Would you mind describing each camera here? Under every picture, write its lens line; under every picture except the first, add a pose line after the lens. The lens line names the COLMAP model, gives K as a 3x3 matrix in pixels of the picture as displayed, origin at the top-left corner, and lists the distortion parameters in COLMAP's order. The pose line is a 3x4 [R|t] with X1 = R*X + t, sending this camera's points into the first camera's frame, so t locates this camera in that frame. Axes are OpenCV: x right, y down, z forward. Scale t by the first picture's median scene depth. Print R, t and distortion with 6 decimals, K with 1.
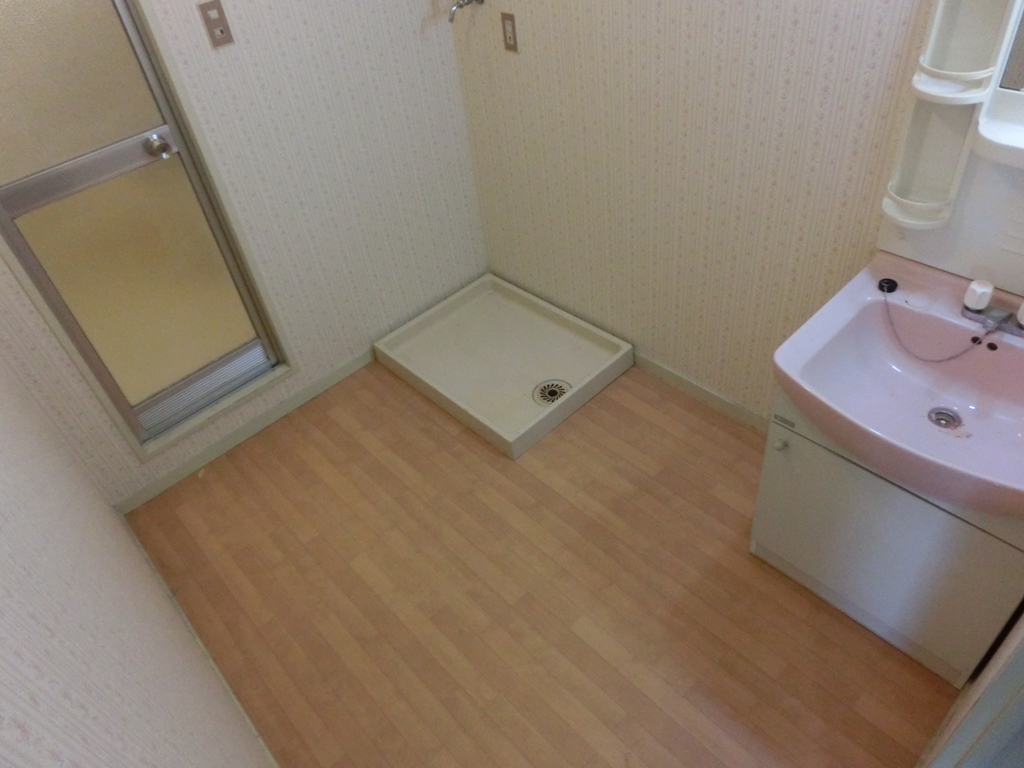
lens RADIAL K [[704.6, 0, 510.4], [0, 704.6, 360.7], [0, 0, 1]] dist [0.004439, 0.003888]
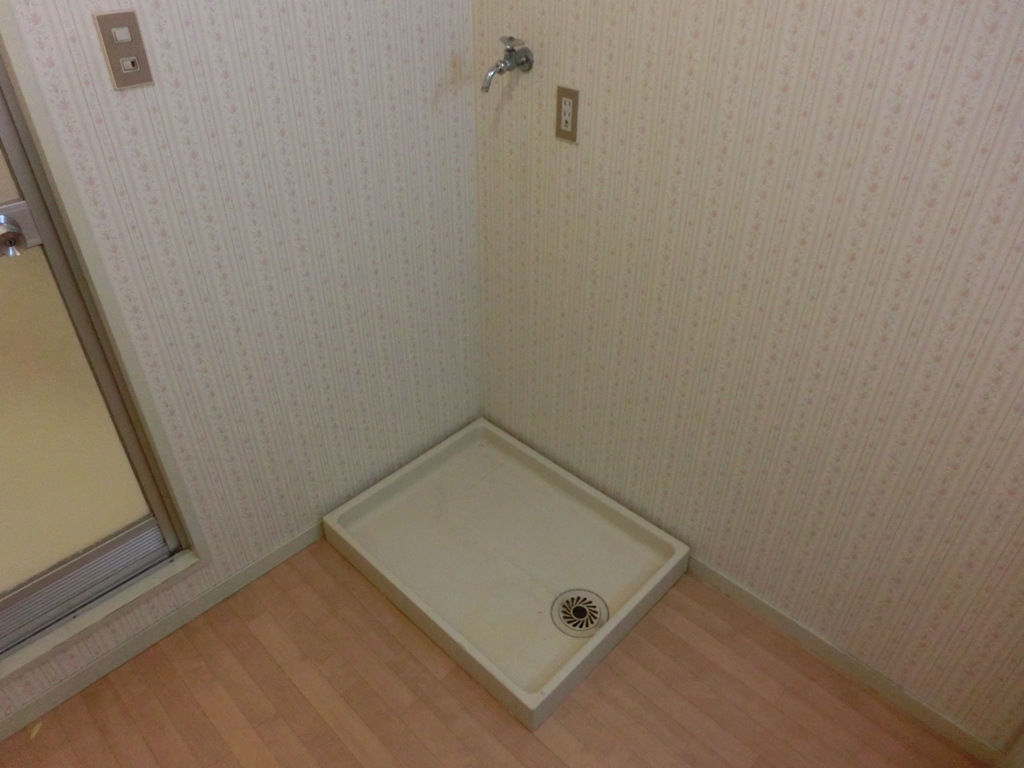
lens RADIAL K [[713.5, 0, 512.0], [0, 713.5, 384.0], [0, 0, 1]] dist [0.000867, 0.003361]
pose [[0.992264, 0.065421, 0.105511, -0.099518], [-0.056538, 0.994768, -0.085090, -0.118847], [-0.110525, 0.078466, 0.990771, 0.284592]]
